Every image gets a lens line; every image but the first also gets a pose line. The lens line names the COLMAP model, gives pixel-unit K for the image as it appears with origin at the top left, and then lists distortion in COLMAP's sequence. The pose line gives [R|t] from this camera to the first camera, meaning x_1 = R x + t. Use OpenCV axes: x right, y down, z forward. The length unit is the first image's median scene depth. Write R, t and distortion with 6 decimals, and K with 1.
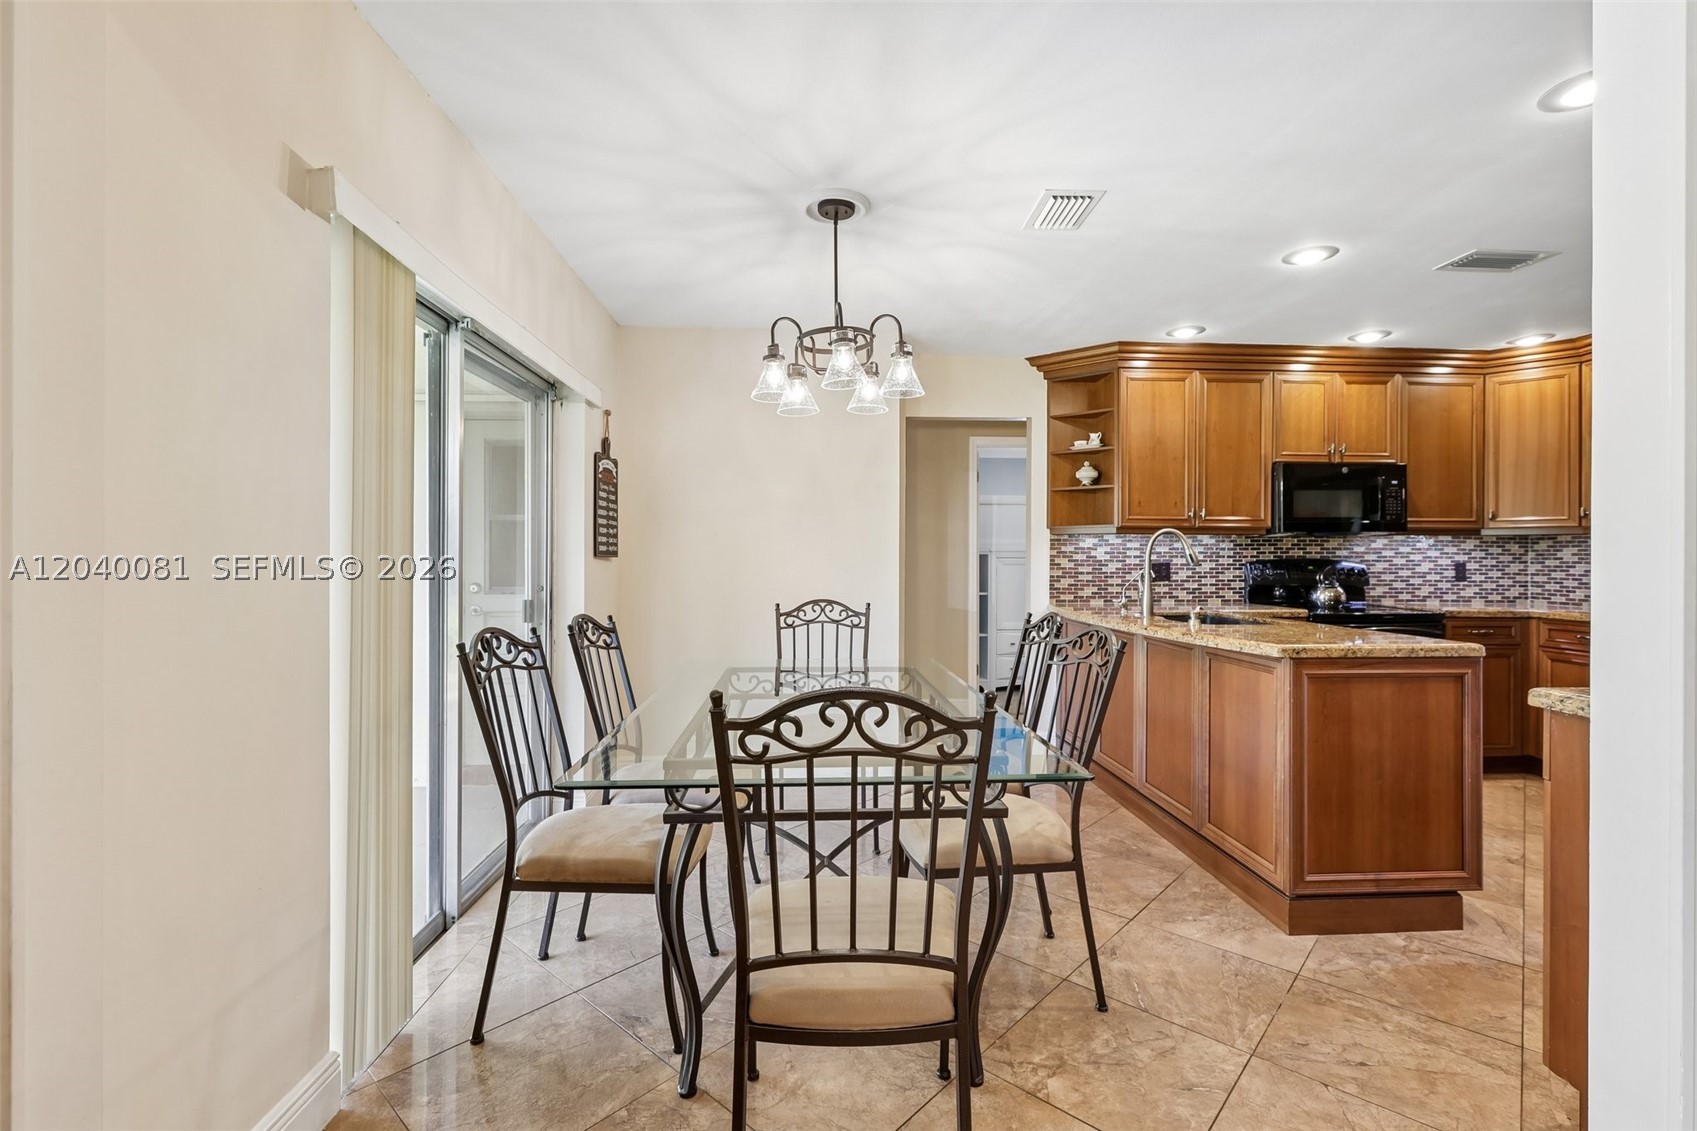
lens RADIAL K [[766.4, 0, 834.0], [0, 766.4, 562.0], [0, 0, 1]] dist [-0.004793, 0.002417]
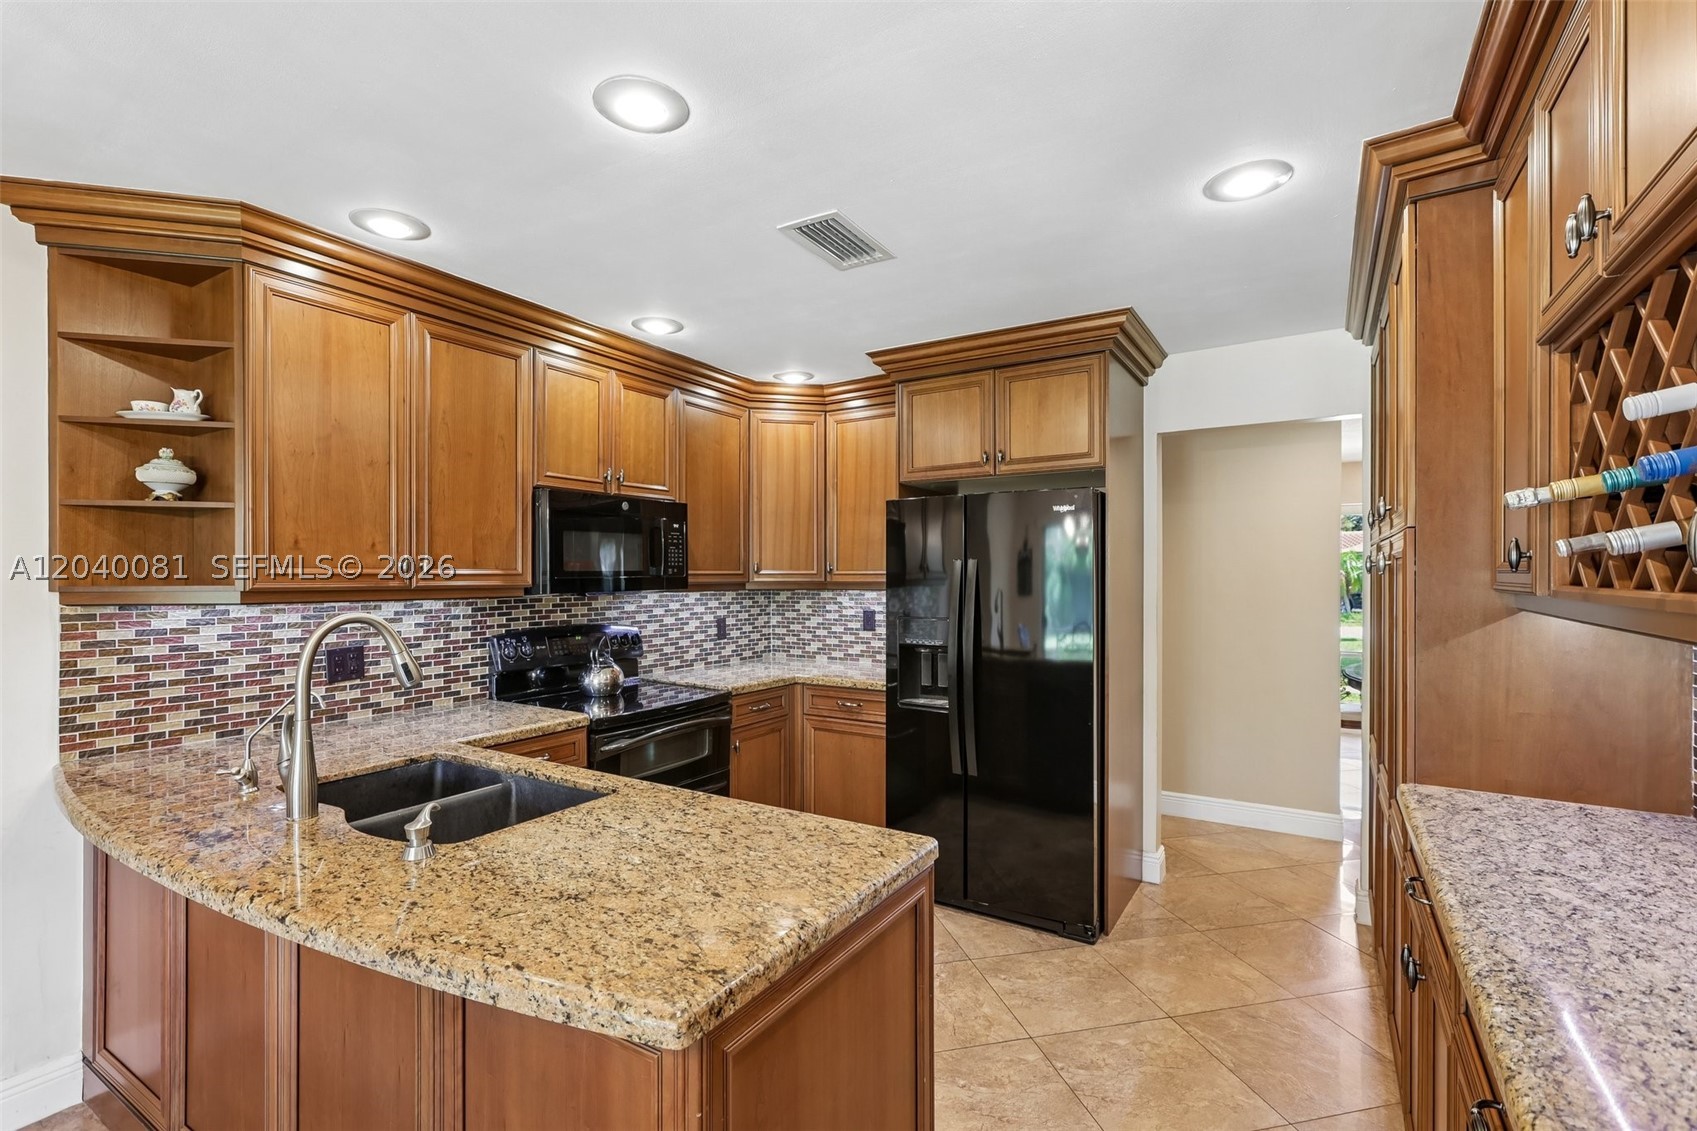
lens RADIAL K [[766.4, 0, 852.5], [0, 766.4, 573.5], [0, 0, 1]] dist [-0.004793, 0.002417]
pose [[0.560974, -0.003641, 0.827826, 0.178217], [0.006661, 0.999978, -0.000115, -0.051585], [-0.827807, 0.005579, 0.560985, 0.393383]]
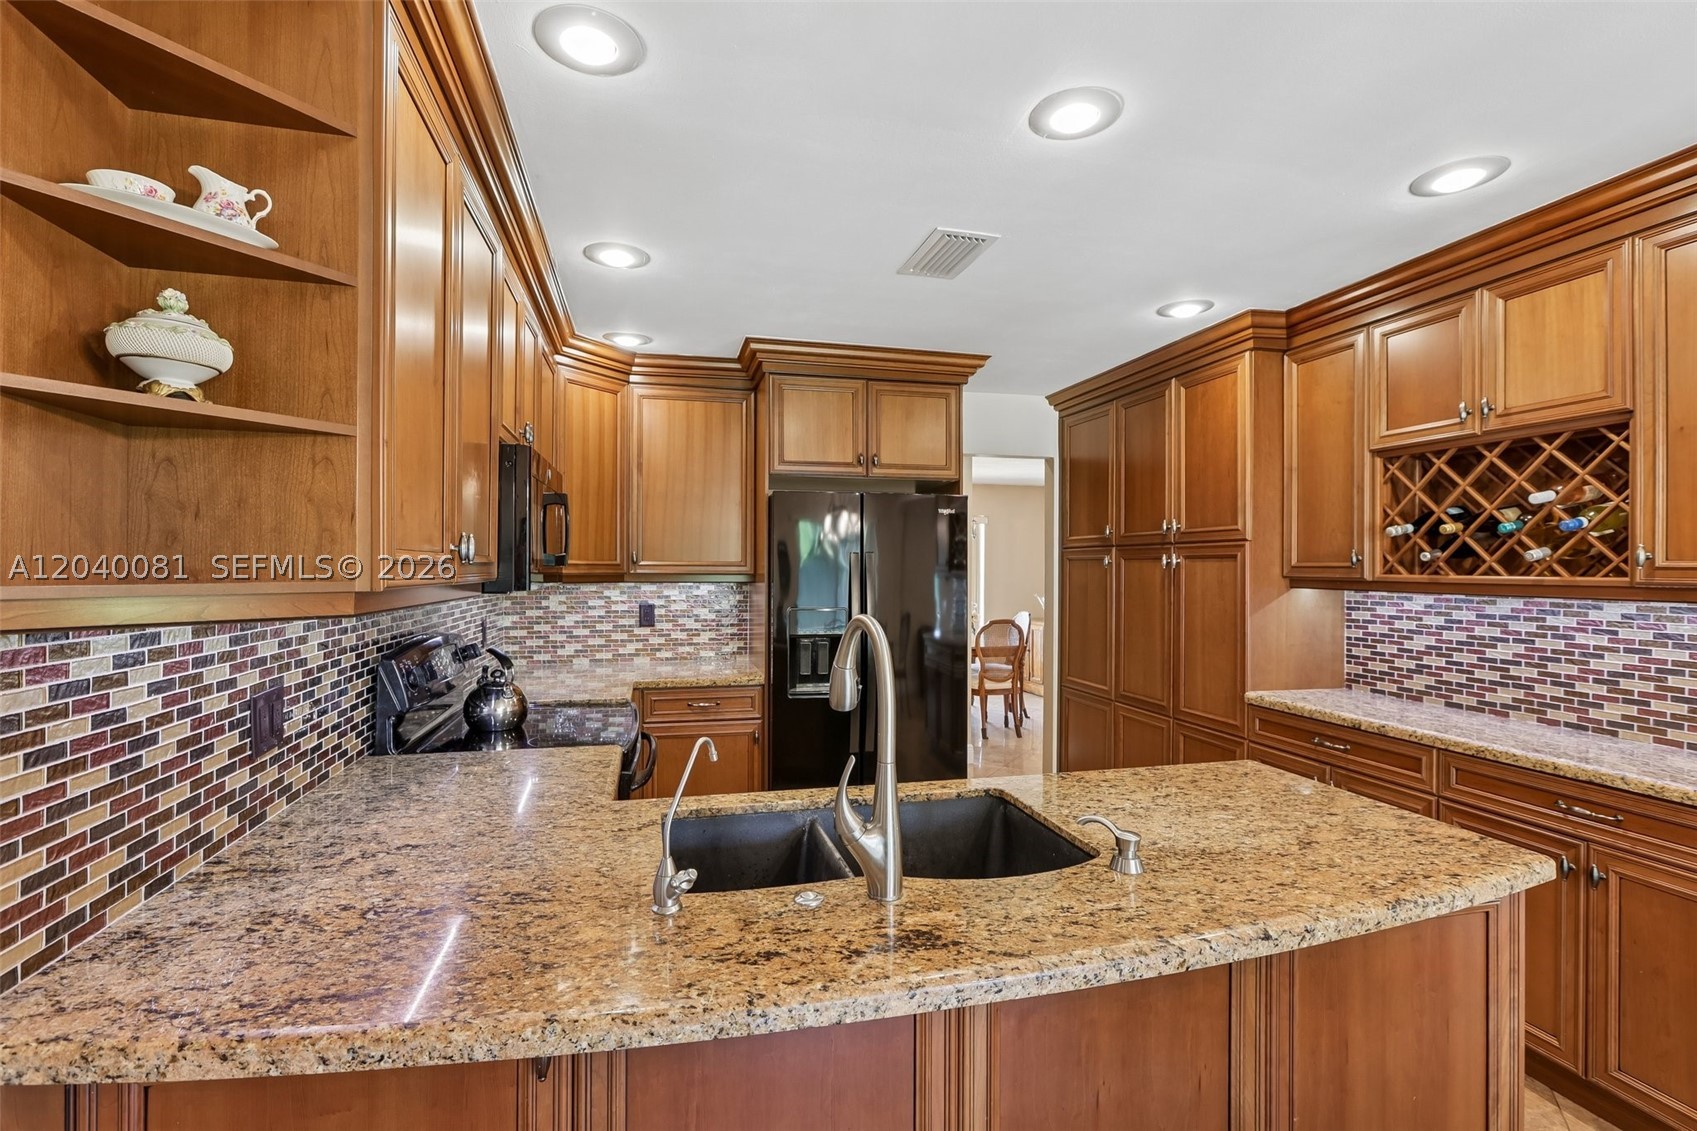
lens RADIAL K [[766.4, 0, 829.5], [0, 766.4, 577.6], [0, 0, 1]] dist [-0.004793, 0.002417]
pose [[-0.189312, -0.017500, 0.981761, 0.080186], [-0.001496, 0.999845, 0.017534, -0.052750], [-0.981916, 0.001851, -0.189309, 0.856725]]
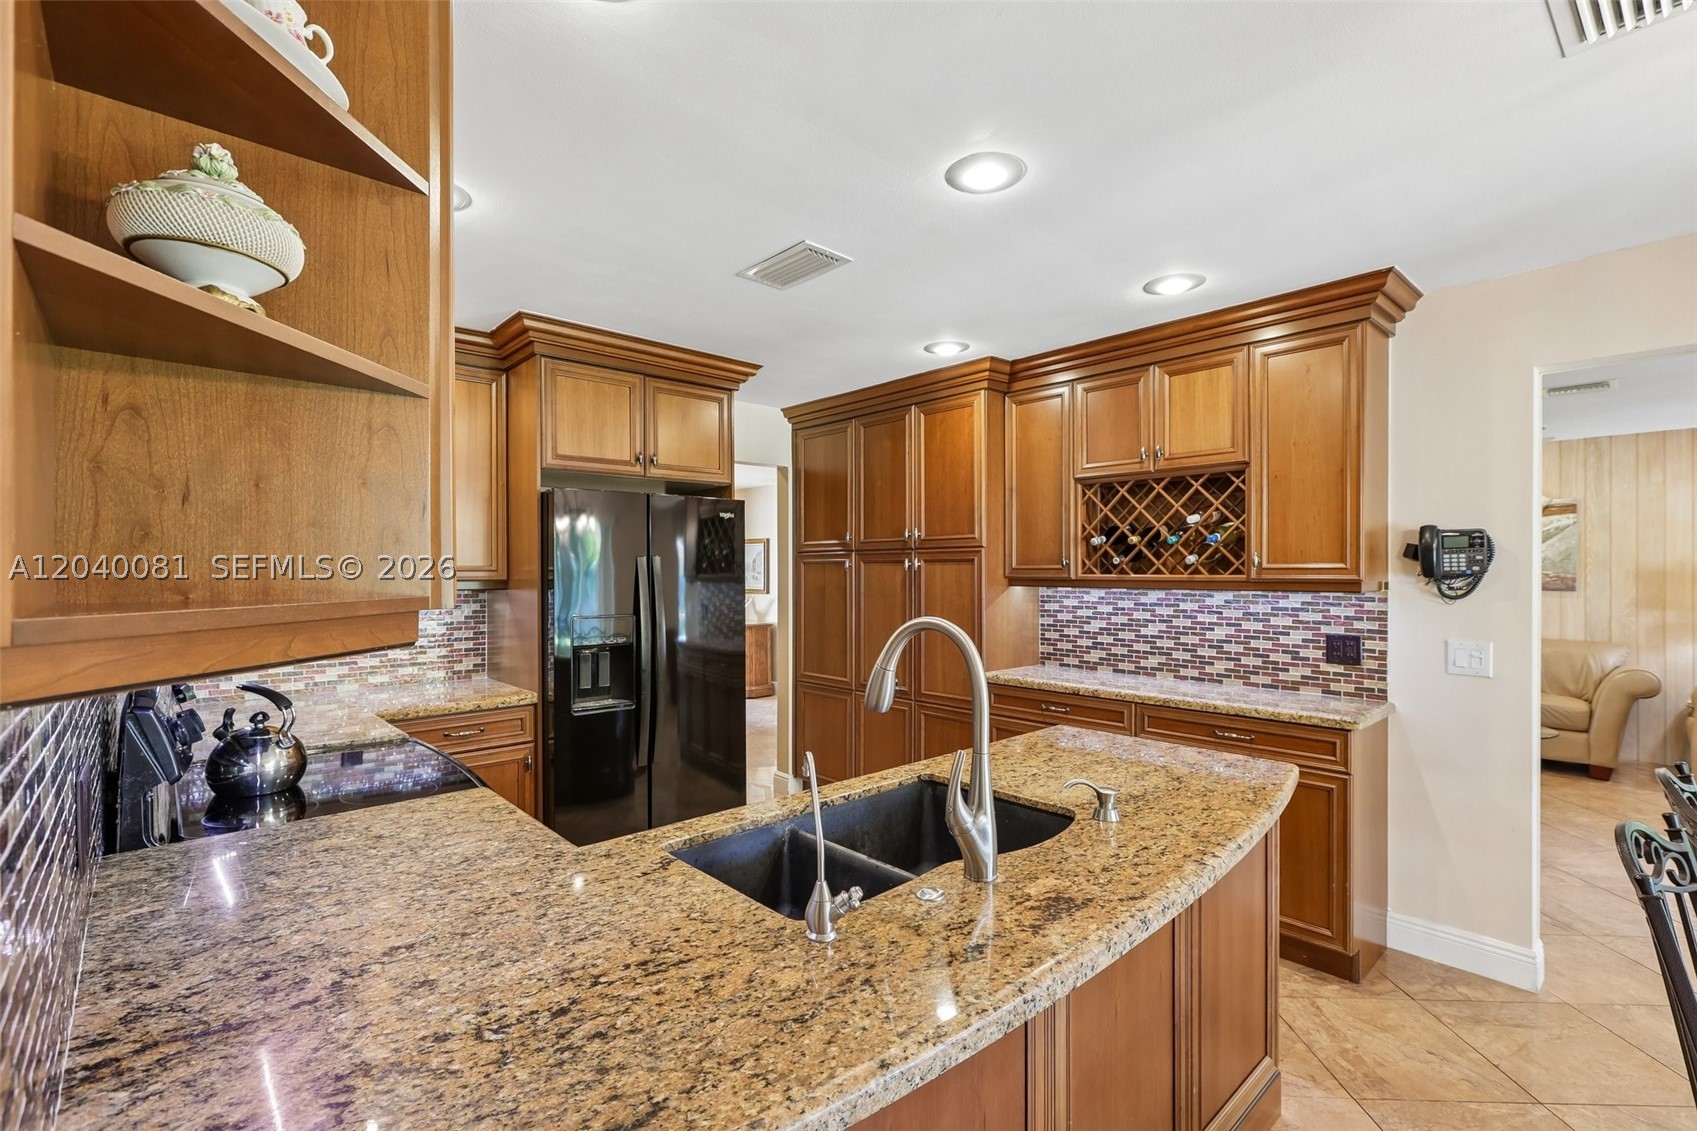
lens RADIAL K [[766.4, 0, 842.1], [0, 766.4, 576.2], [0, 0, 1]] dist [-0.004793, 0.002417]
pose [[-0.645561, -0.007956, 0.763667, 0.148463], [0.002336, 0.999920, 0.012392, -0.053511], [-0.763705, 0.009784, -0.645491, 1.002753]]
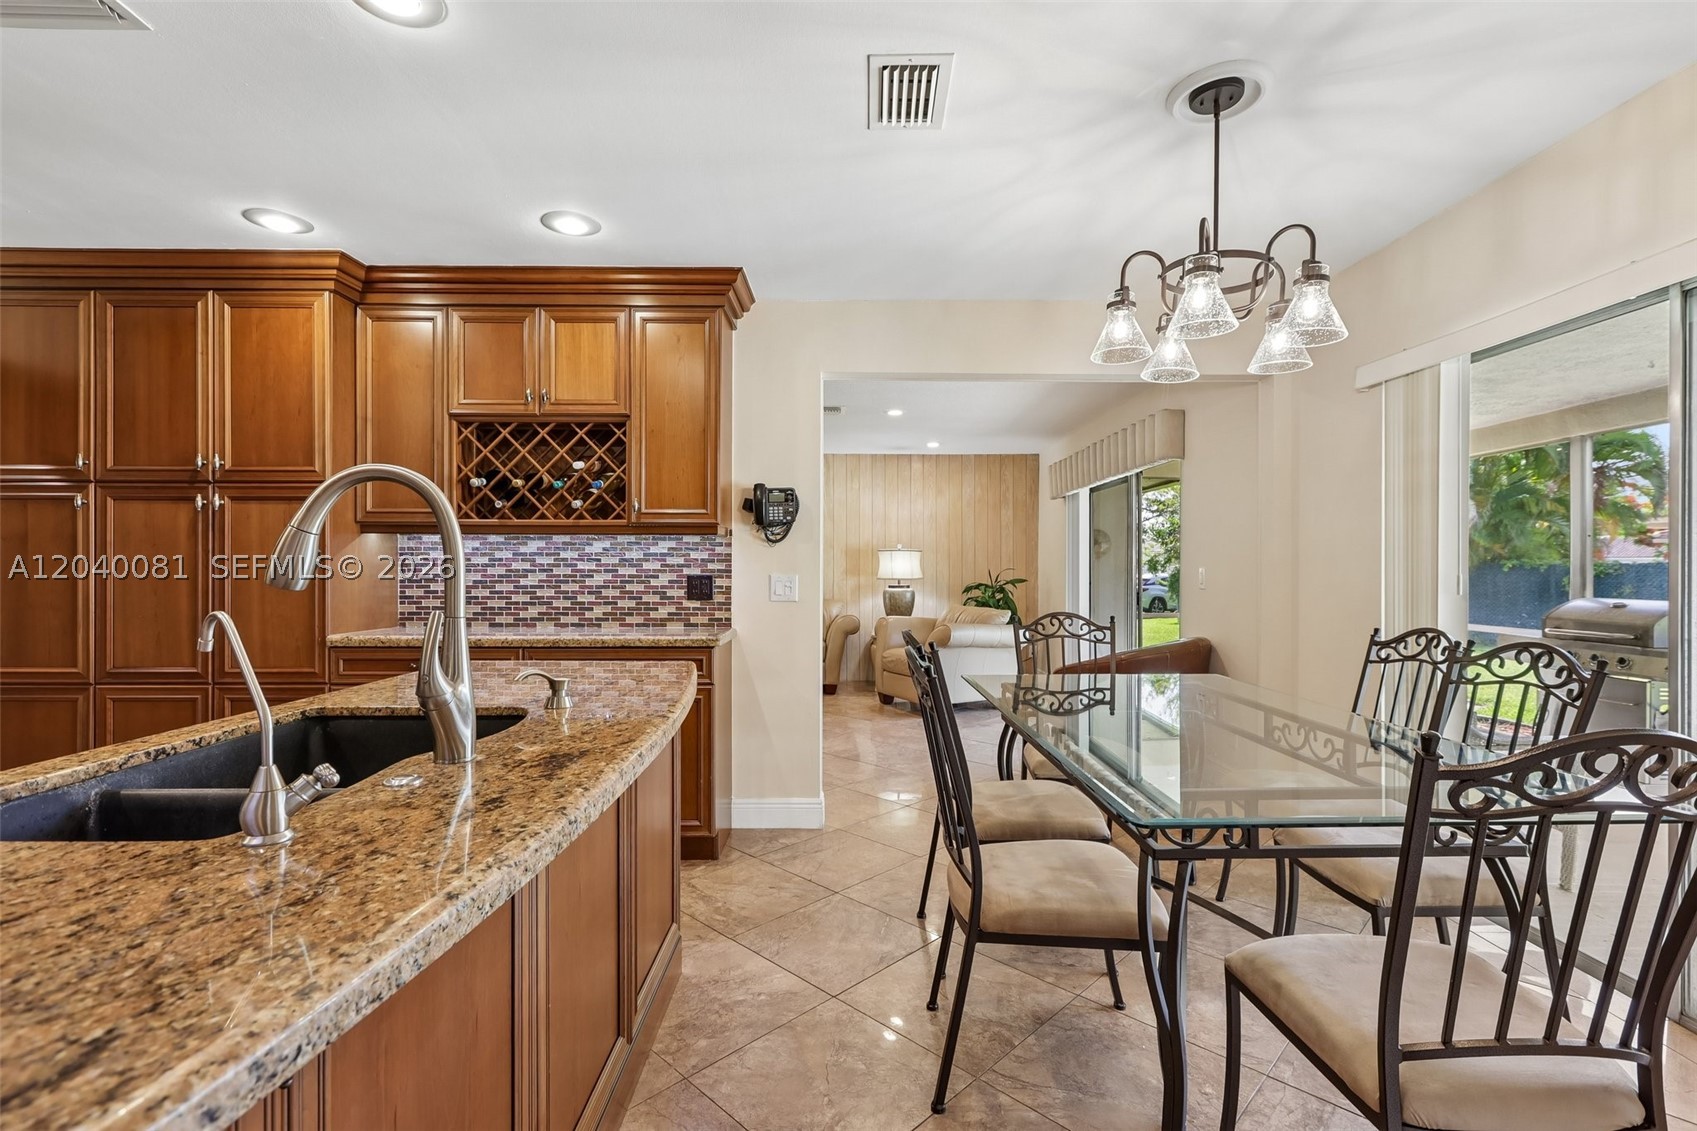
lens RADIAL K [[766.4, 0, 866.0], [0, 766.4, 573.1], [0, 0, 1]] dist [-0.004793, 0.002417]
pose [[-0.999919, -0.004424, 0.011917, 0.193671], [-0.004322, 0.999954, 0.008607, -0.003966], [-0.011955, 0.008555, -0.999892, 1.025701]]
